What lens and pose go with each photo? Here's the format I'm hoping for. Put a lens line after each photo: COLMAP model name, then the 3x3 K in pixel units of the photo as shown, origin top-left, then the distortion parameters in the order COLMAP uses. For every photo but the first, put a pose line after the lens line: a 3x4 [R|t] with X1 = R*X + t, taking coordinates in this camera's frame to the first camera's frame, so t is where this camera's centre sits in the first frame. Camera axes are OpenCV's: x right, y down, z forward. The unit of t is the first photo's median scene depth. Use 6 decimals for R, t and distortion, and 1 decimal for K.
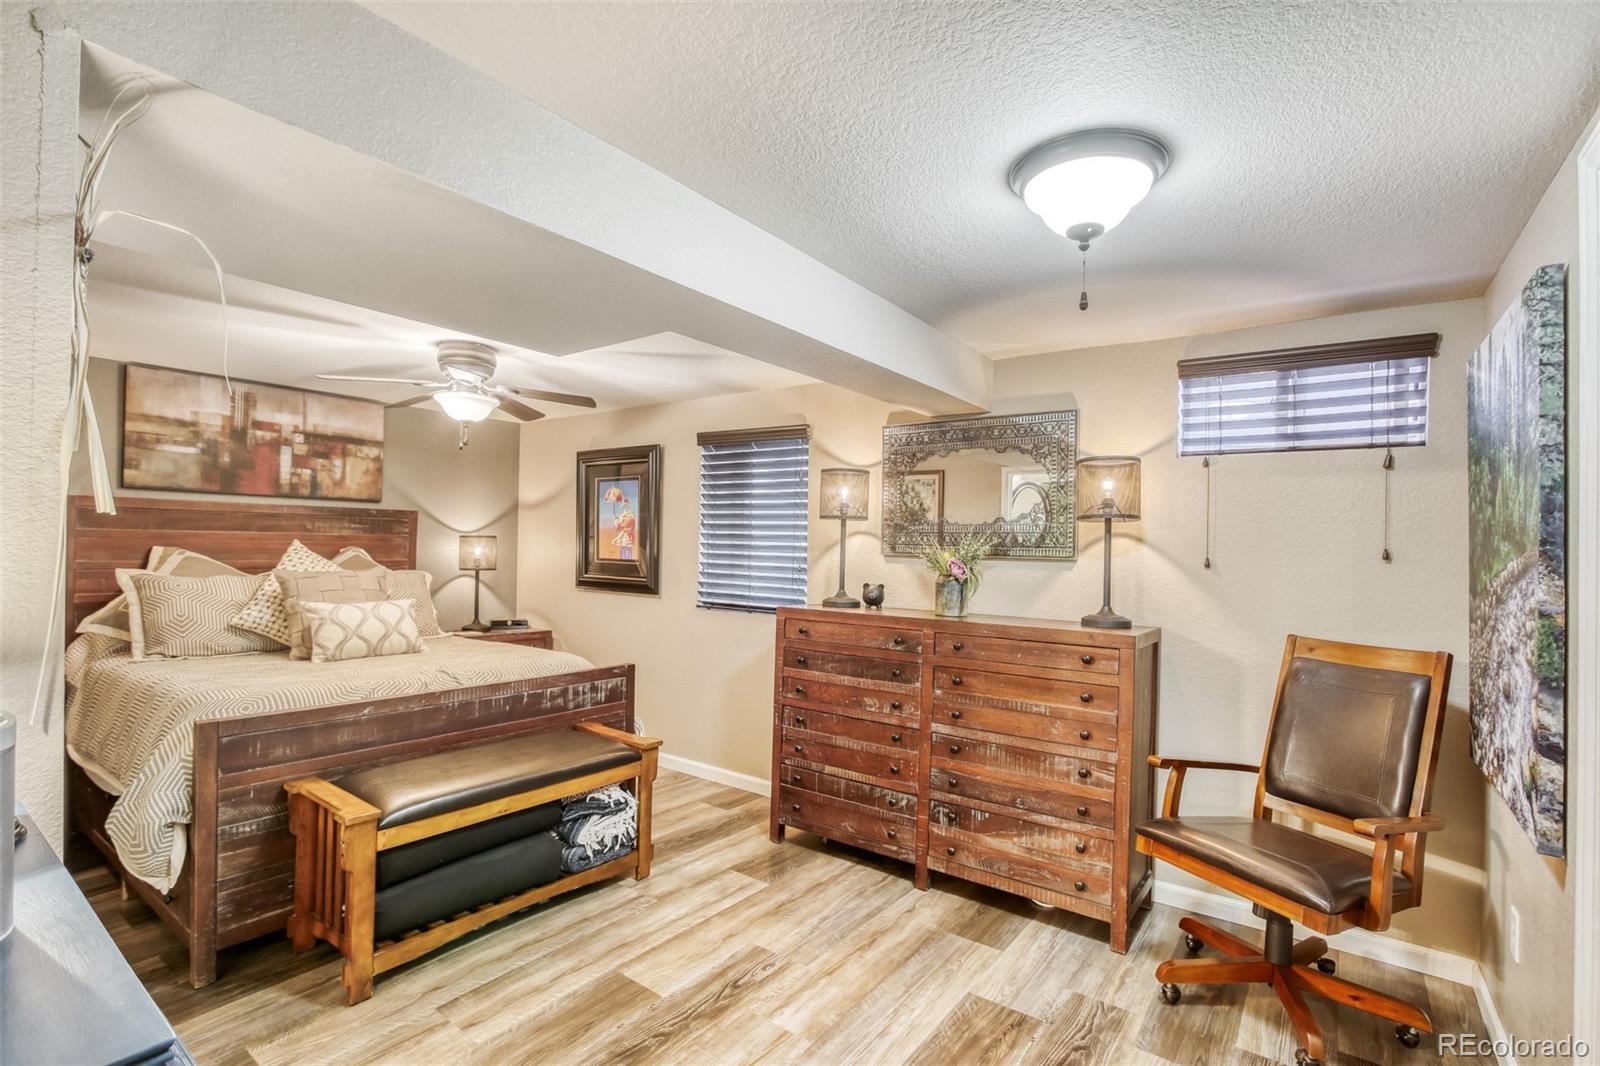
lens RADIAL K [[743.5, 0, 840.7], [0, 743.5, 532.0], [0, 0, 1]] dist [-0.014420, 0.003081]
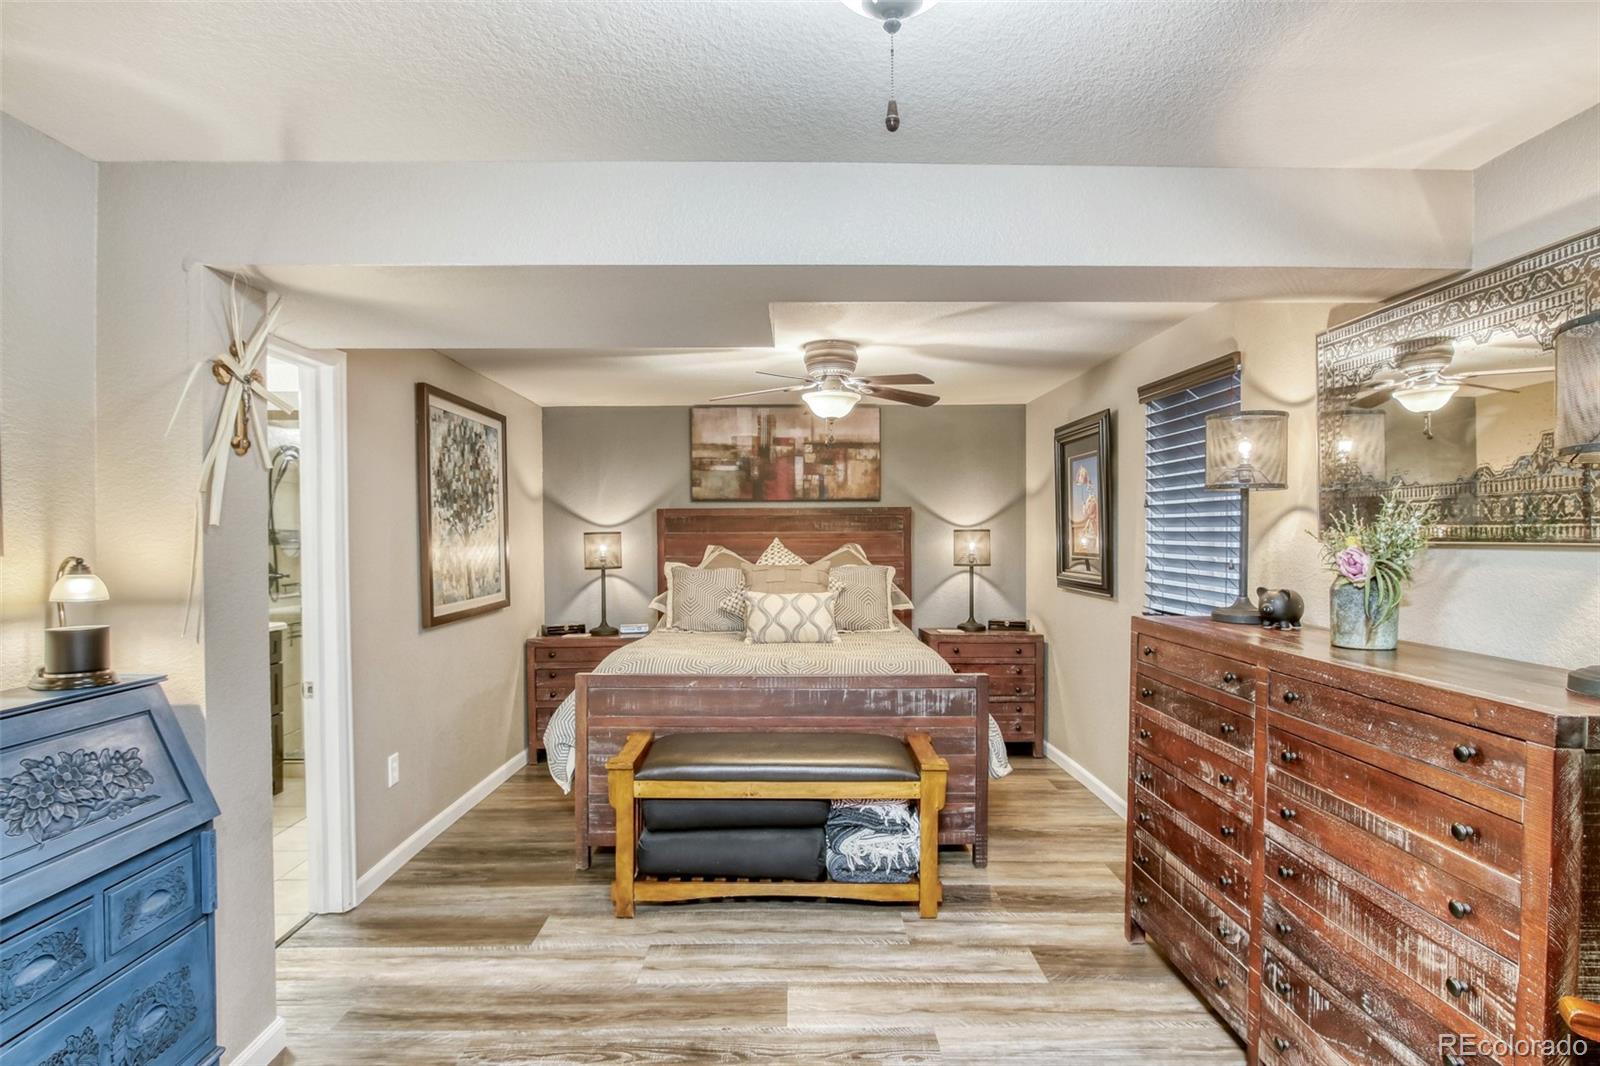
lens RADIAL K [[874.6, 0, 805.8], [0, 874.6, 533.8], [0, 0, 1]] dist [-0.001772, 0.006576]
pose [[0.583116, -0.024111, -0.812031, 0.448826], [0.032582, 0.999449, -0.006279, 0.015675], [0.811735, -0.022796, 0.583581, 0.264569]]
